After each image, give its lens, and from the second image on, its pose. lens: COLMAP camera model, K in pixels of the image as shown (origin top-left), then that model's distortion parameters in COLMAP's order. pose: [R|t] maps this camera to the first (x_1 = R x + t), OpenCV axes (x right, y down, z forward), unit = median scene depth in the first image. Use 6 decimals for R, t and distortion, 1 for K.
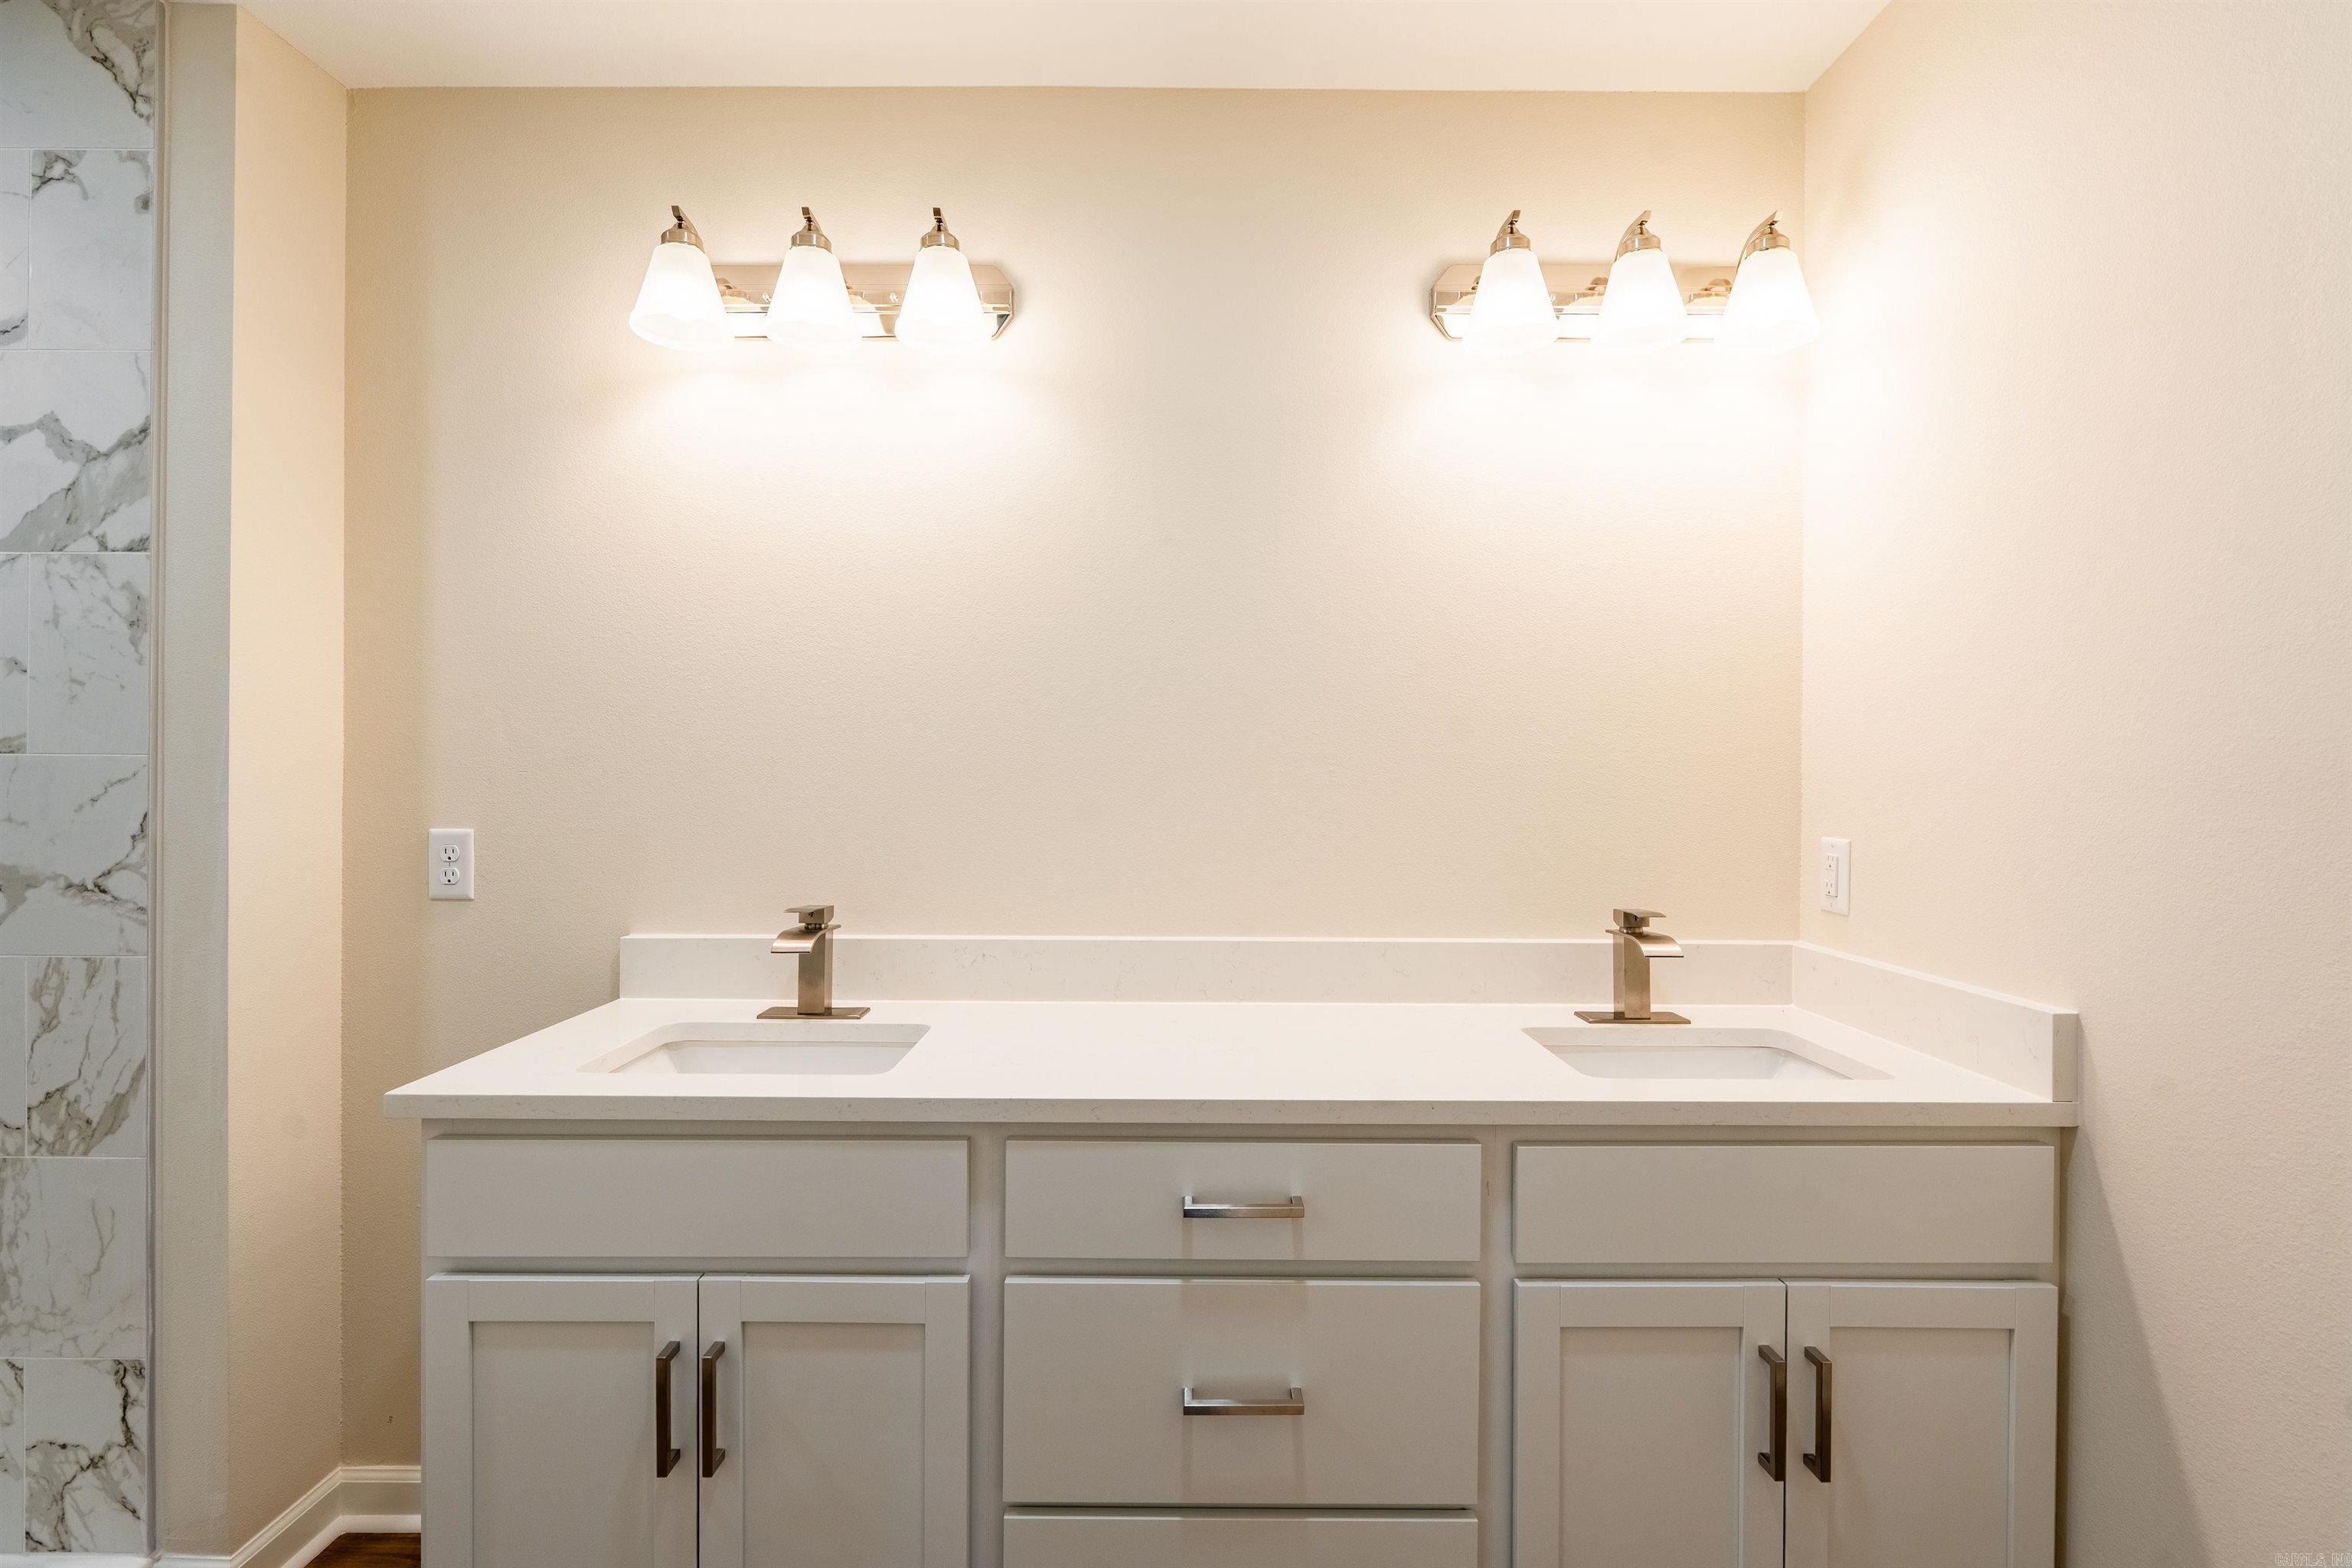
lens RADIAL K [[1050.4, 0, 1174.7], [0, 1050.4, 782.1], [0, 0, 1]] dist [-0.003454, 0.000443]
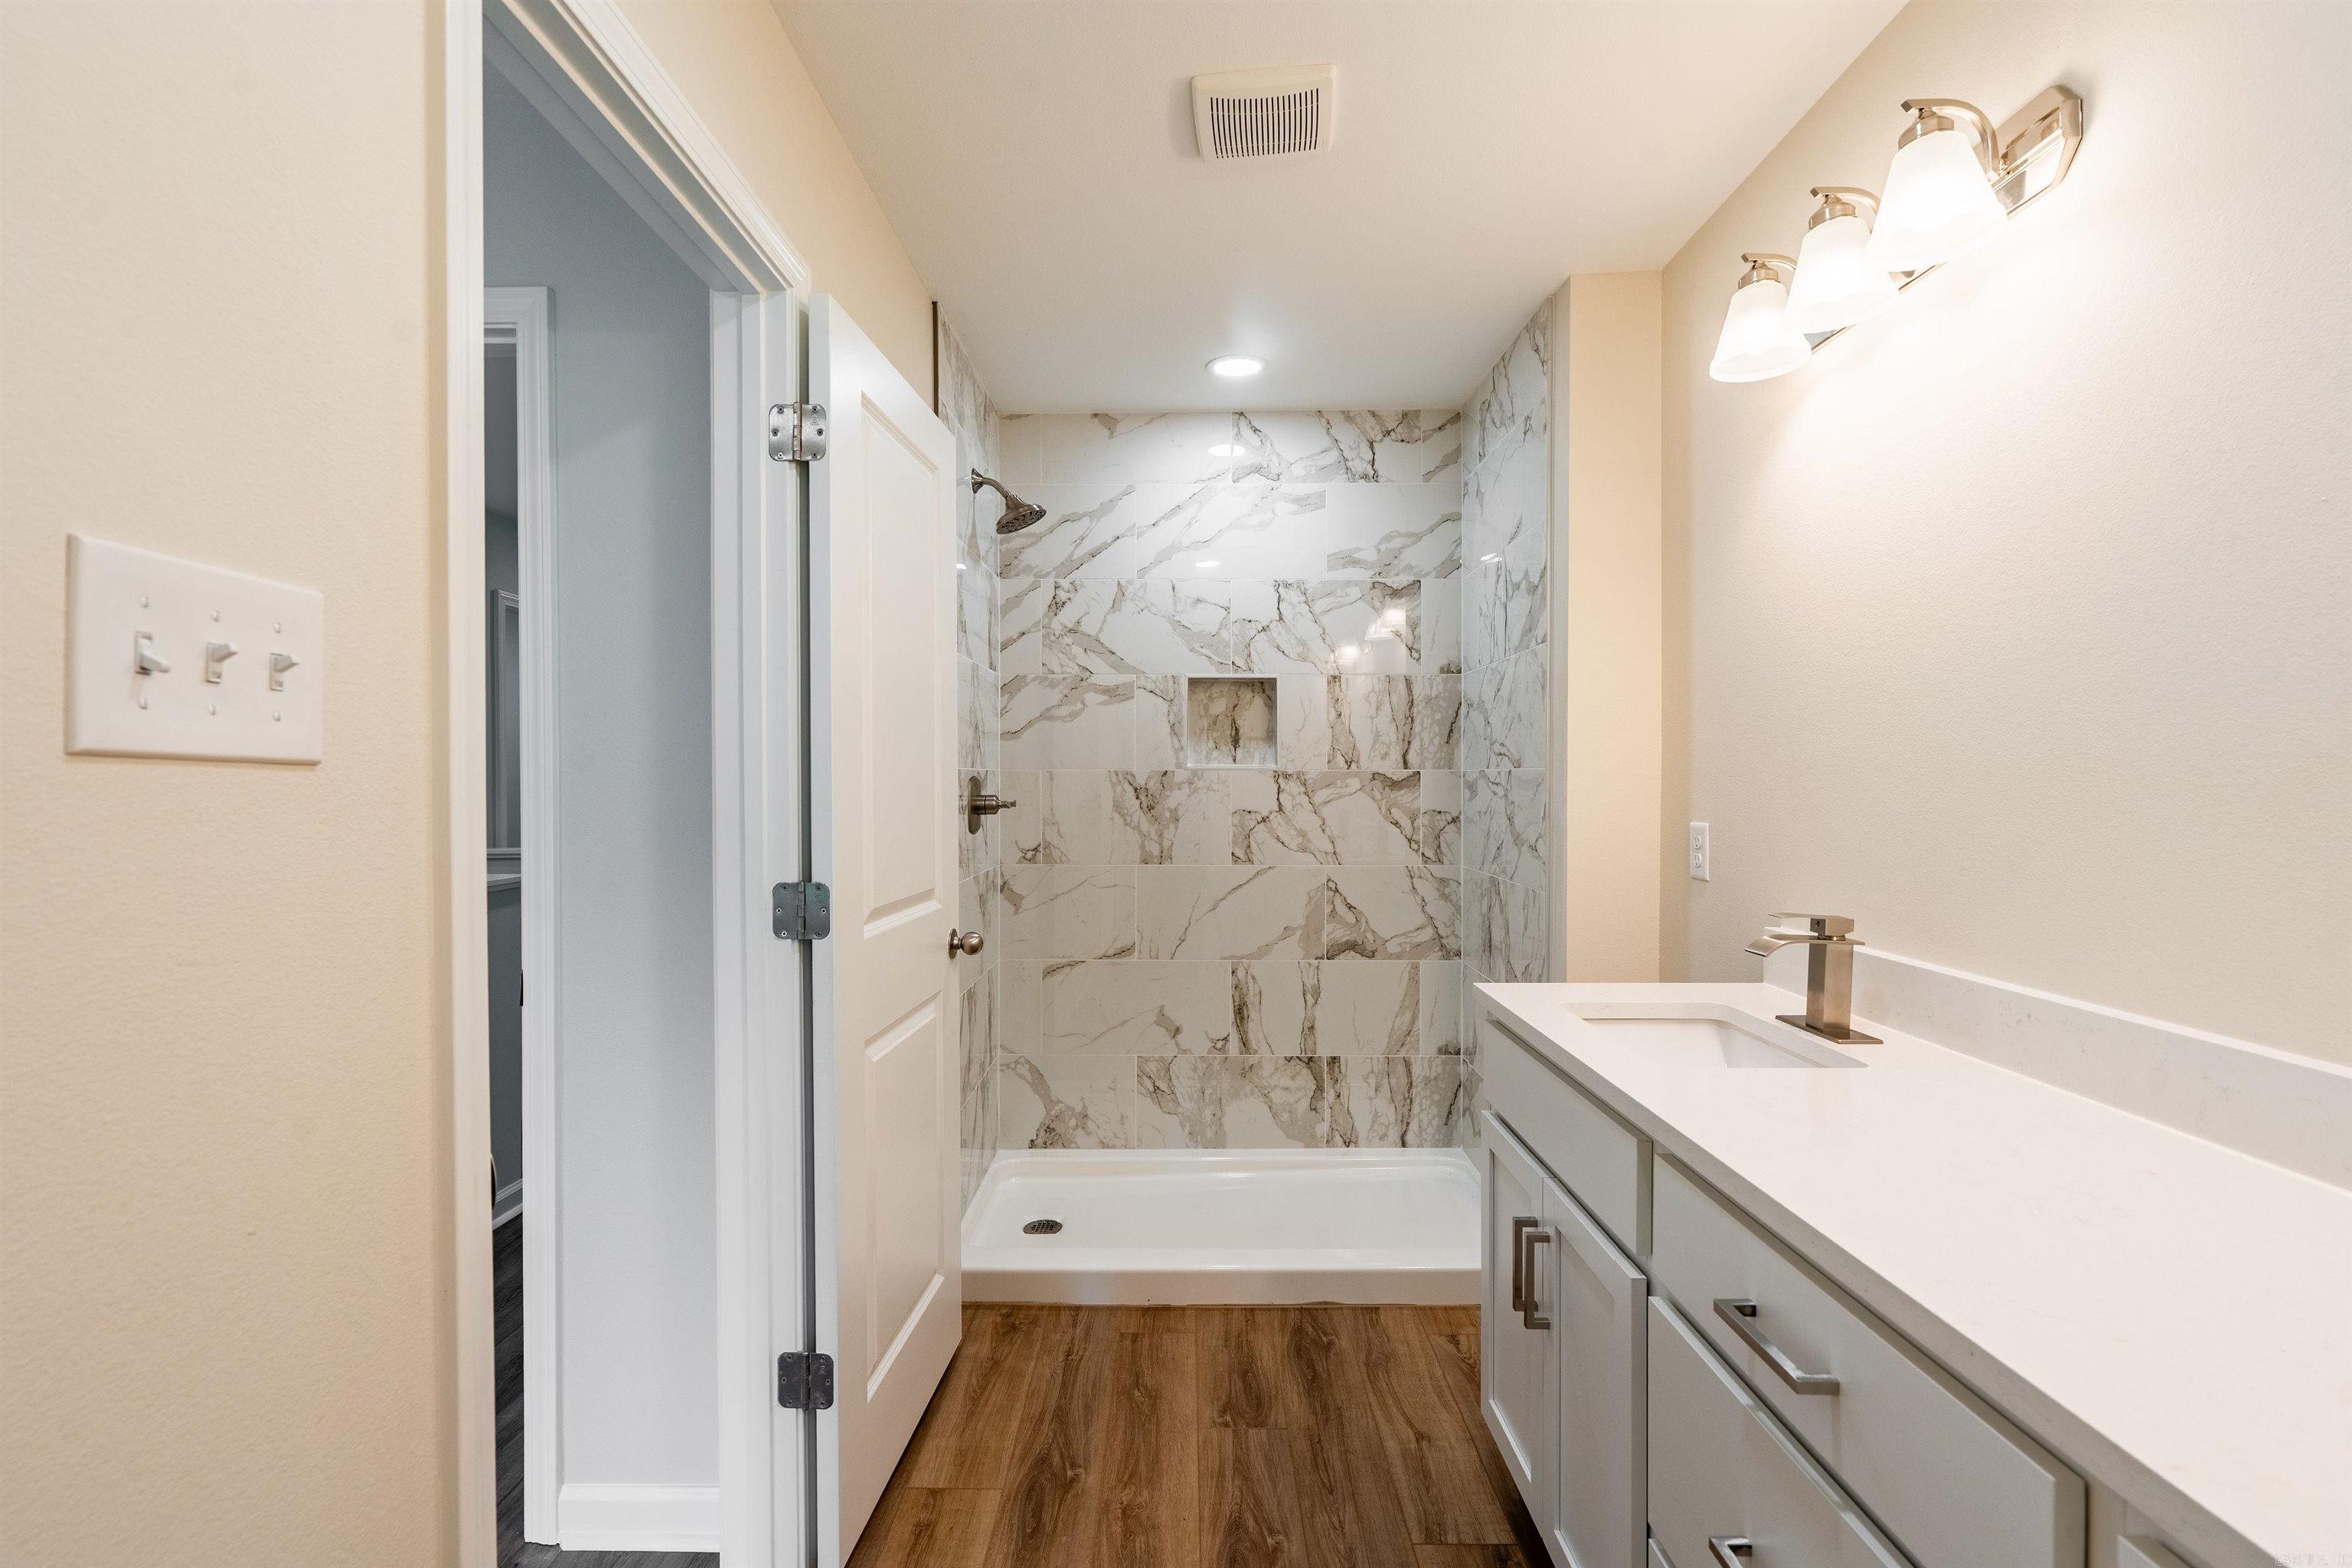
lens RADIAL K [[1050.4, 0, 1174.7], [0, 1050.4, 782.1], [0, 0, 1]] dist [-0.003454, 0.000443]
pose [[0.004583, -0.000545, -0.999989, 0.588134], [-0.003150, 0.999995, -0.000559, -0.000100], [0.999985, 0.003152, 0.004581, 0.402266]]
